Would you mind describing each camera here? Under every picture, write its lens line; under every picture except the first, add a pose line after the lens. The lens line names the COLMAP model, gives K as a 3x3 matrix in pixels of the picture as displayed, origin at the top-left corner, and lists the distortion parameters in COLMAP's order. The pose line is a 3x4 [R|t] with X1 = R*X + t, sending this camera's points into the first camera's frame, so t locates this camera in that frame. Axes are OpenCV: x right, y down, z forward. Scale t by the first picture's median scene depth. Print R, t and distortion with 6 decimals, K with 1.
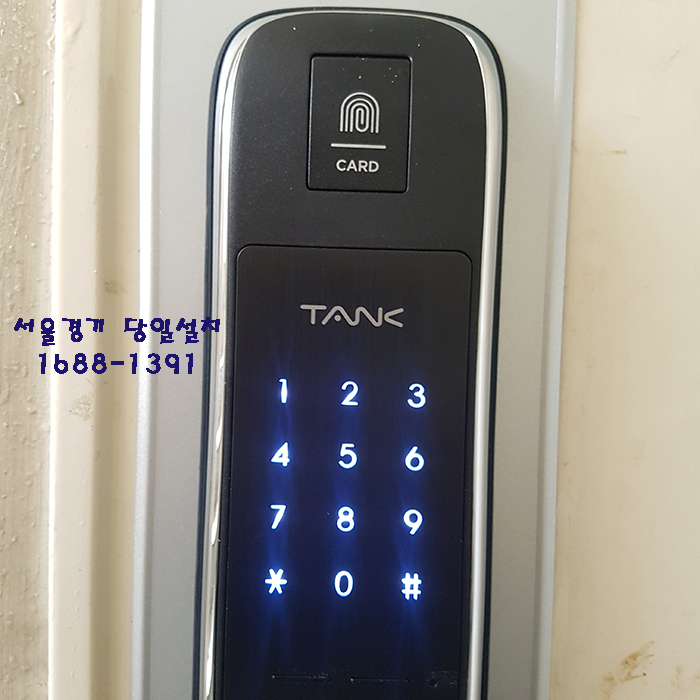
lens RADIAL K [[734.6, 0, 348.0], [0, 734.6, 370.9], [0, 0, 1]] dist [0.190260, -0.431639]
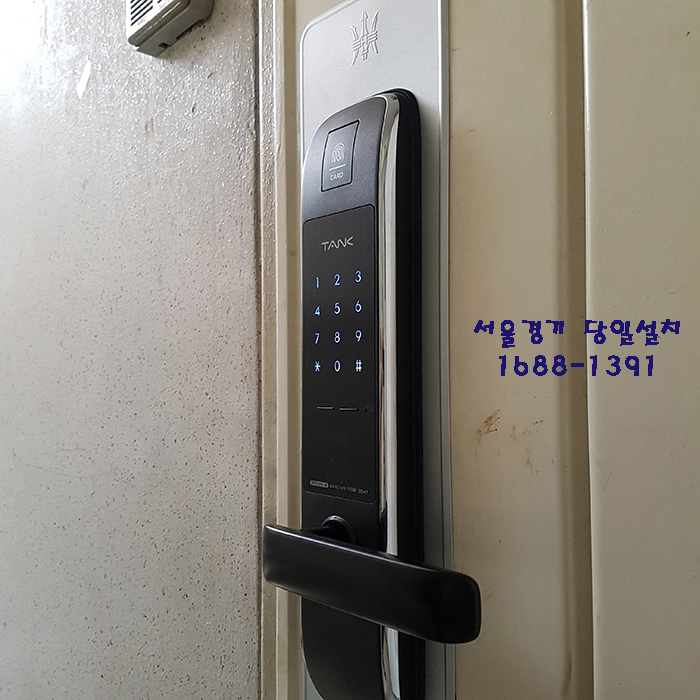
lens RADIAL K [[682.2, 0, 351.0], [0, 682.2, 363.9], [0, 0, 1]] dist [0.224028, -0.461695]
pose [[0.689248, -0.047811, -0.722947, 1.302856], [-0.003917, 0.997560, -0.069707, 0.368851], [0.724515, 0.050877, 0.687378, -0.311735]]
